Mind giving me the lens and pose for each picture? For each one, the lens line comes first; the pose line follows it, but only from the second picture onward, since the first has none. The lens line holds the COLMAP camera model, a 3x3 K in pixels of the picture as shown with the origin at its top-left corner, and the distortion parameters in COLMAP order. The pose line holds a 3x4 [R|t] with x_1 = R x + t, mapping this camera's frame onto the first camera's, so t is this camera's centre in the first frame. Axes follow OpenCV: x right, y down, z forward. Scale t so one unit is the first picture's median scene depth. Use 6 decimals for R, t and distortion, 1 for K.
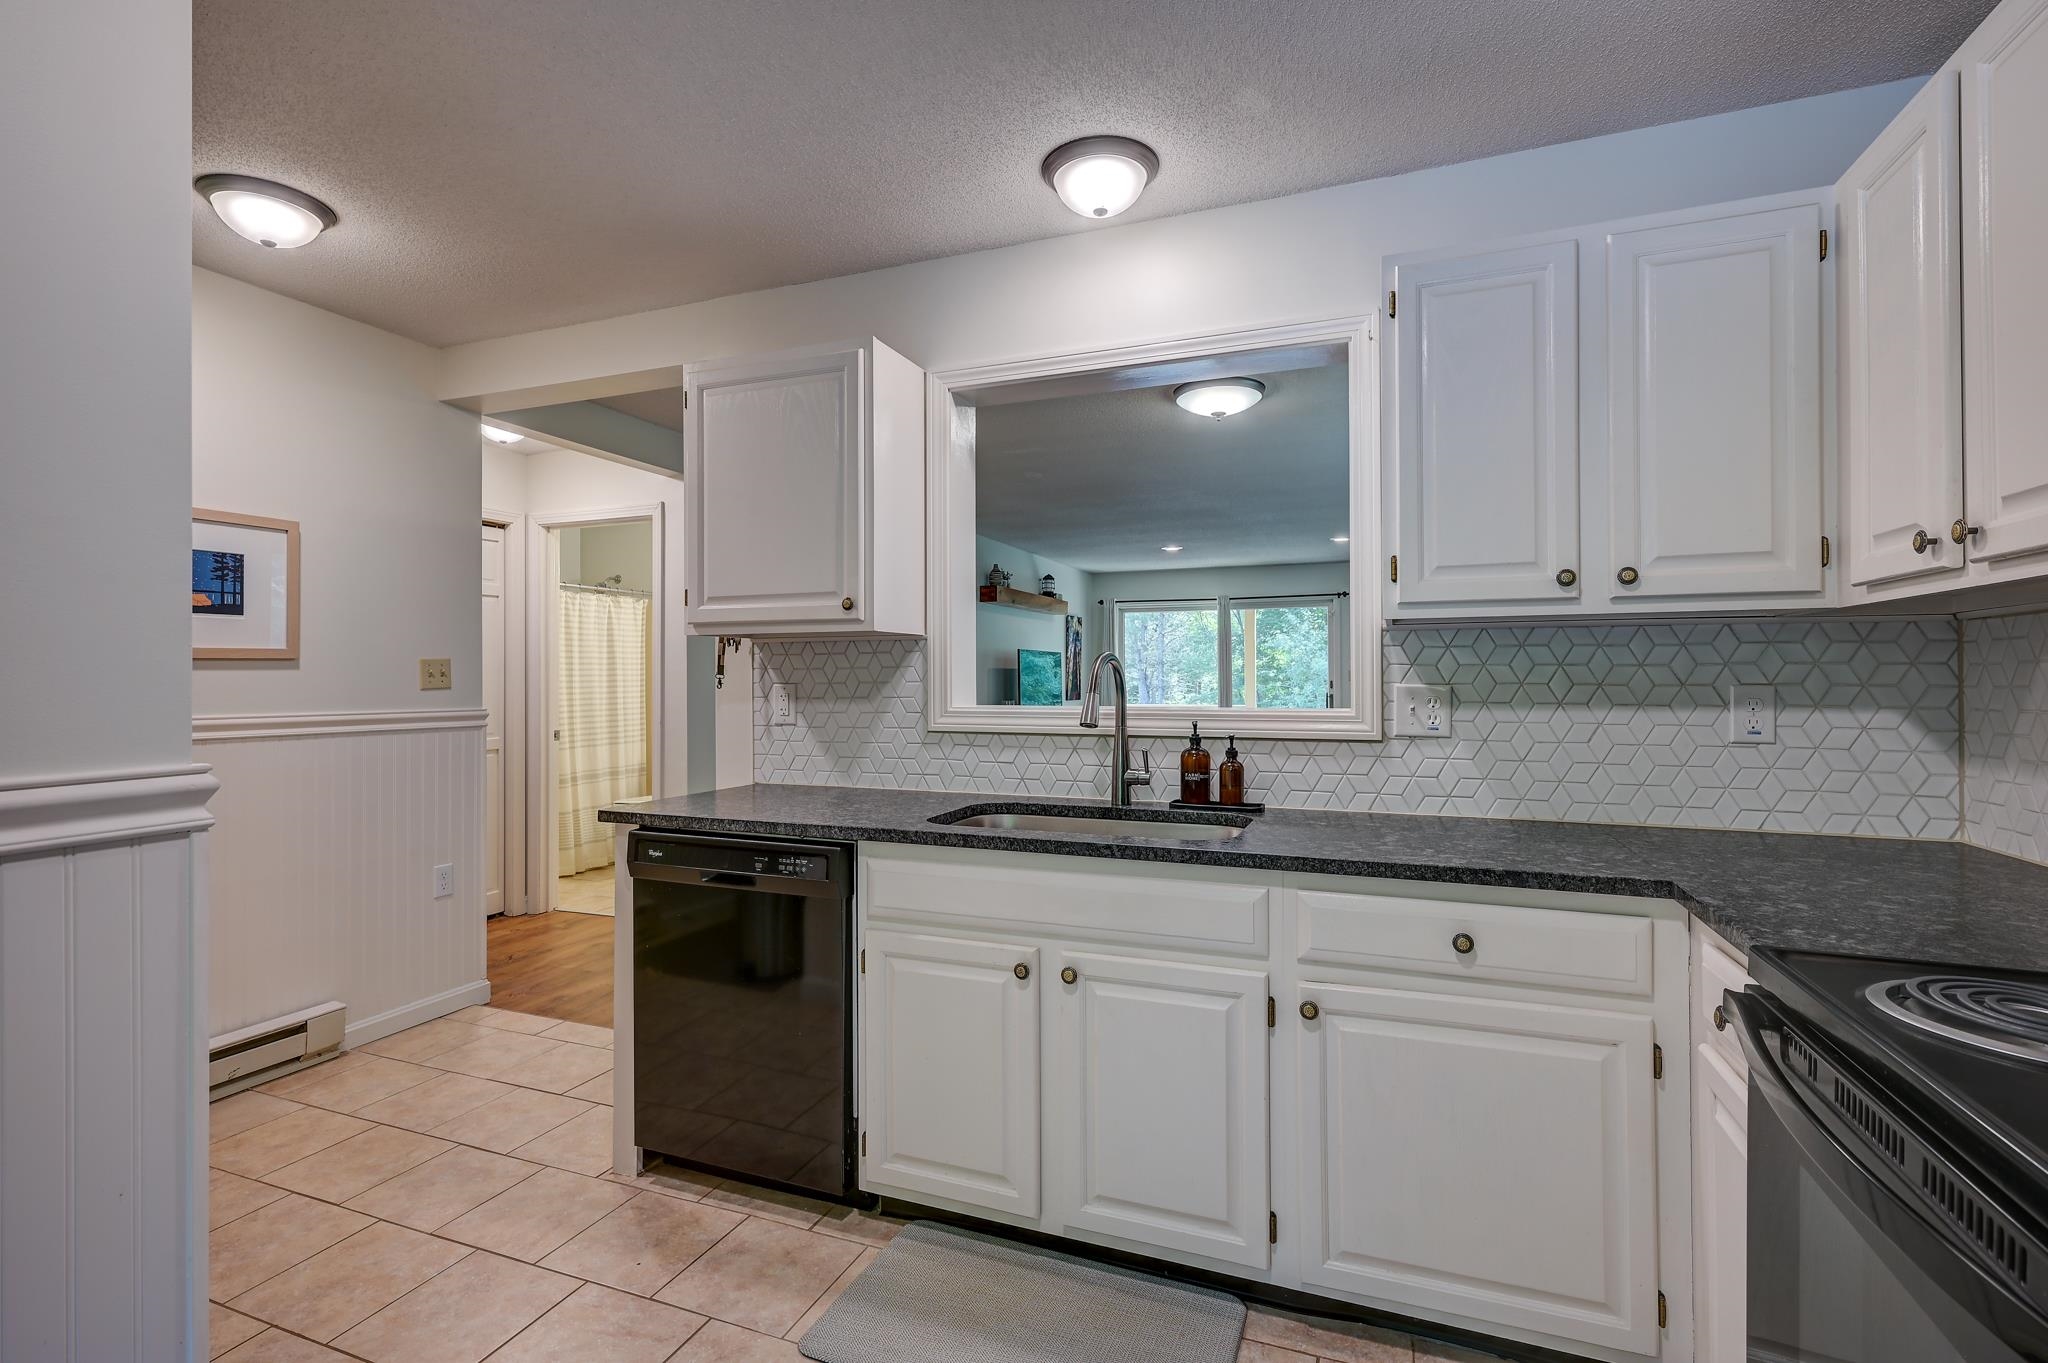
lens RADIAL K [[938.4, 0, 1028.0], [0, 938.4, 673.3], [0, 0, 1]] dist [0.002034, 0.000731]
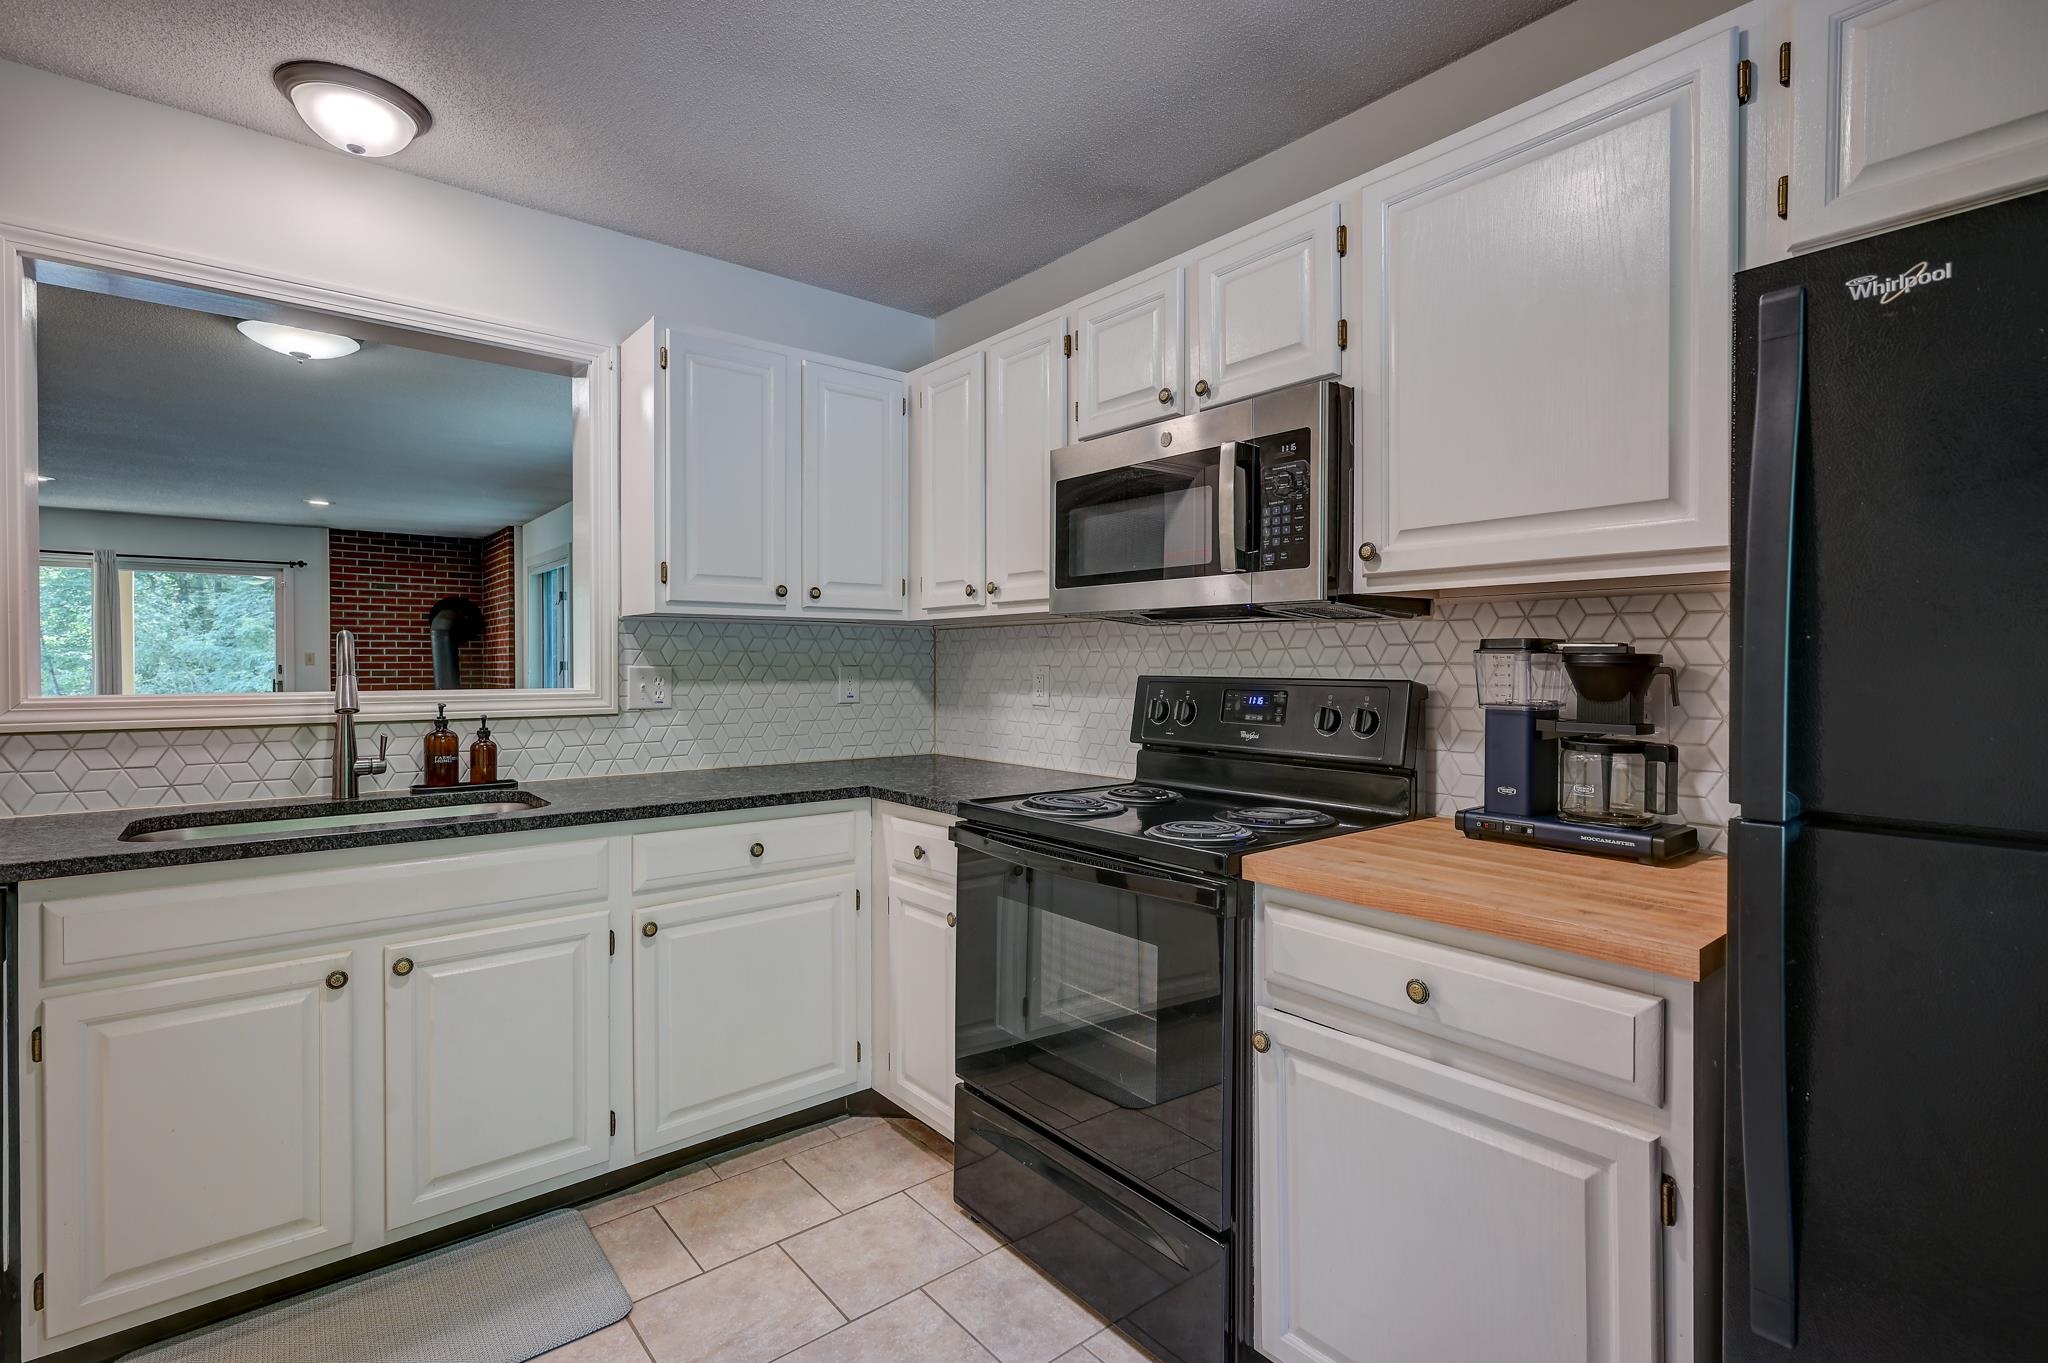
lens RADIAL K [[938.4, 0, 1025.1], [0, 938.4, 676.6], [0, 0, 1]] dist [0.002034, 0.000731]
pose [[0.490963, -0.010065, 0.871122, -0.405958], [-0.007433, 0.999848, 0.015741, 0.002624], [-0.871149, -0.014203, 0.490814, -0.023227]]
